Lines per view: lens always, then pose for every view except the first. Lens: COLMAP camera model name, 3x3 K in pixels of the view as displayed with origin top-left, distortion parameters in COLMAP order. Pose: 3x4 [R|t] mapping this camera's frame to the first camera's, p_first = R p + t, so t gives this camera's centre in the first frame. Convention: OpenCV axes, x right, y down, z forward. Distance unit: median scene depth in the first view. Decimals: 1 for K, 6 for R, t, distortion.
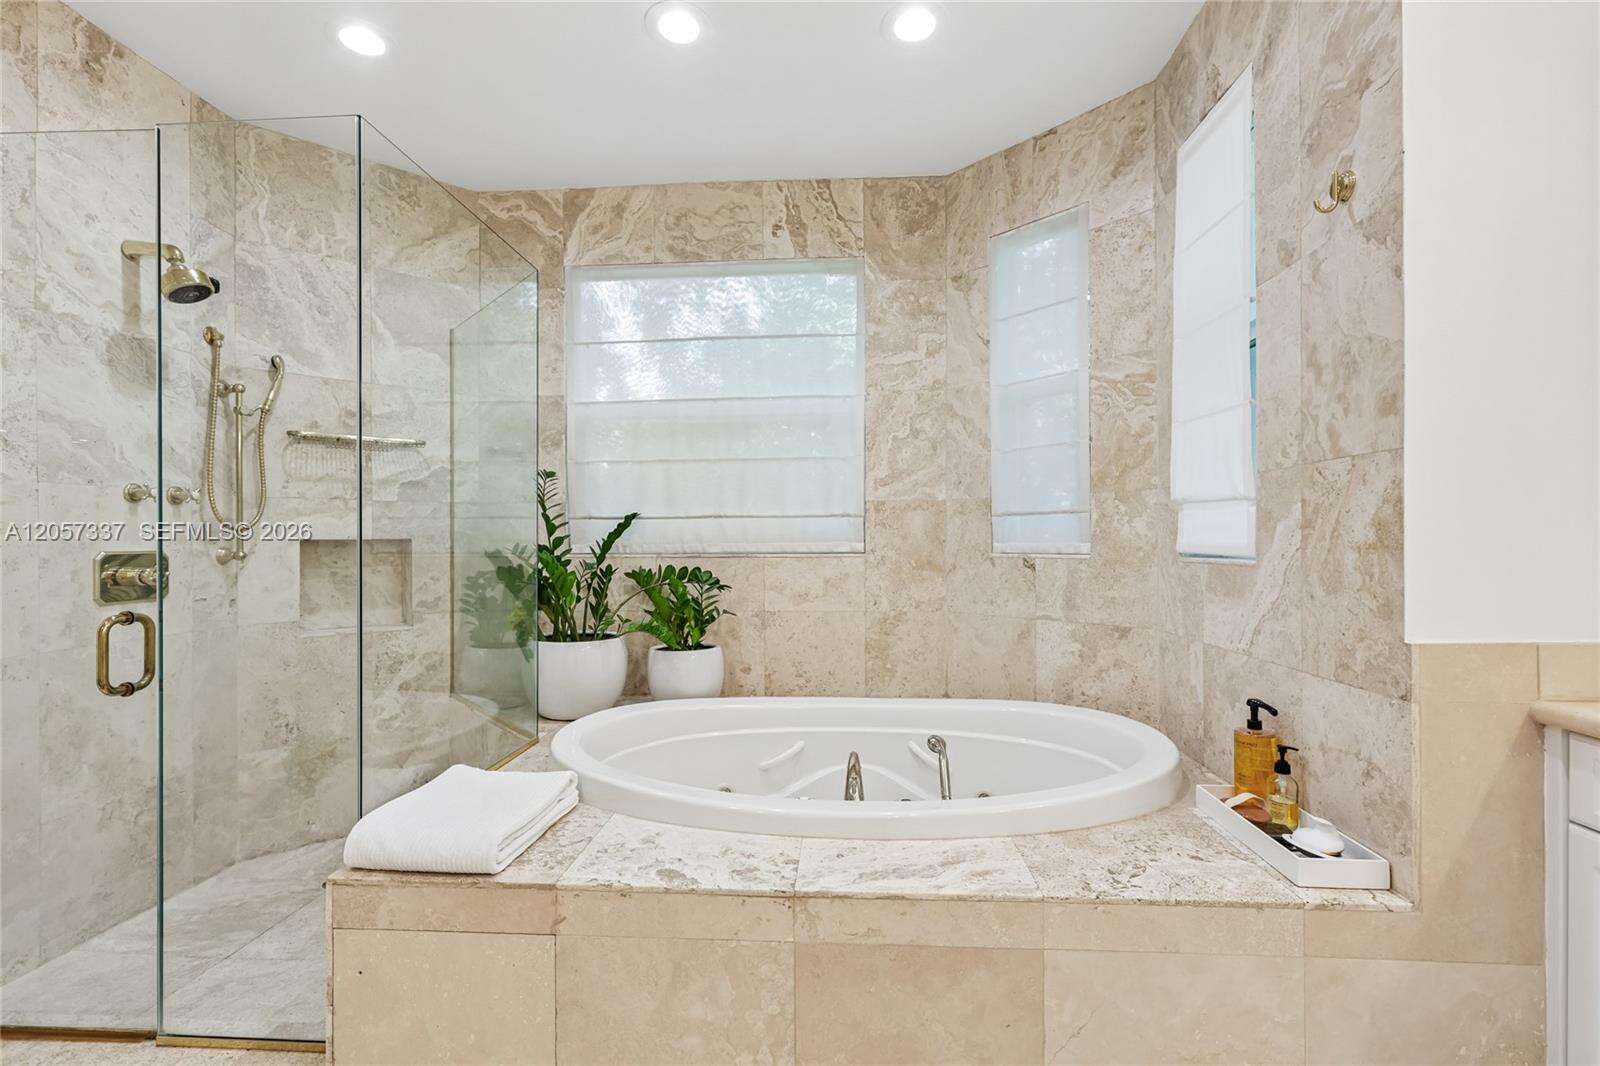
lens RADIAL K [[733.2, 0, 798.1], [0, 733.2, 538.9], [0, 0, 1]] dist [0.000221, 0.001574]
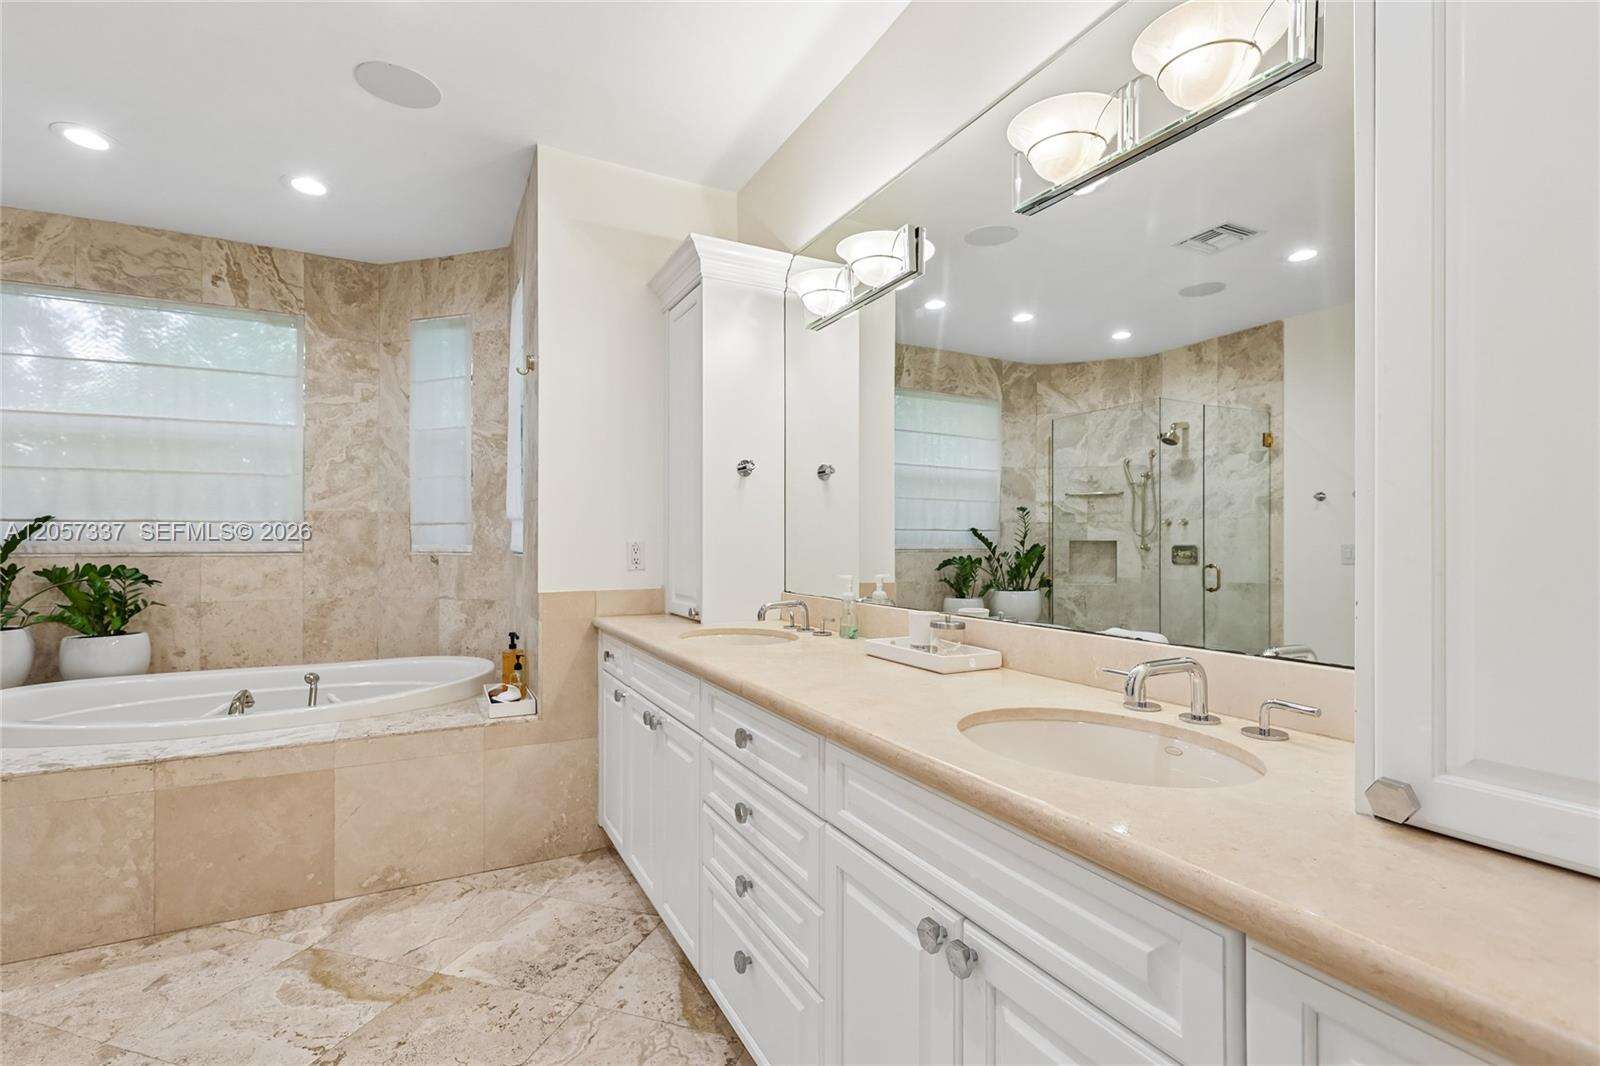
lens RADIAL K [[733.2, 0, 798.1], [0, 733.2, 538.9], [0, 0, 1]] dist [0.000221, 0.001574]
pose [[0.855555, 0.007667, 0.517656, 0.168635], [-0.005333, 0.999968, -0.005997, -0.000870], [-0.517685, 0.002370, 0.855568, -0.515076]]
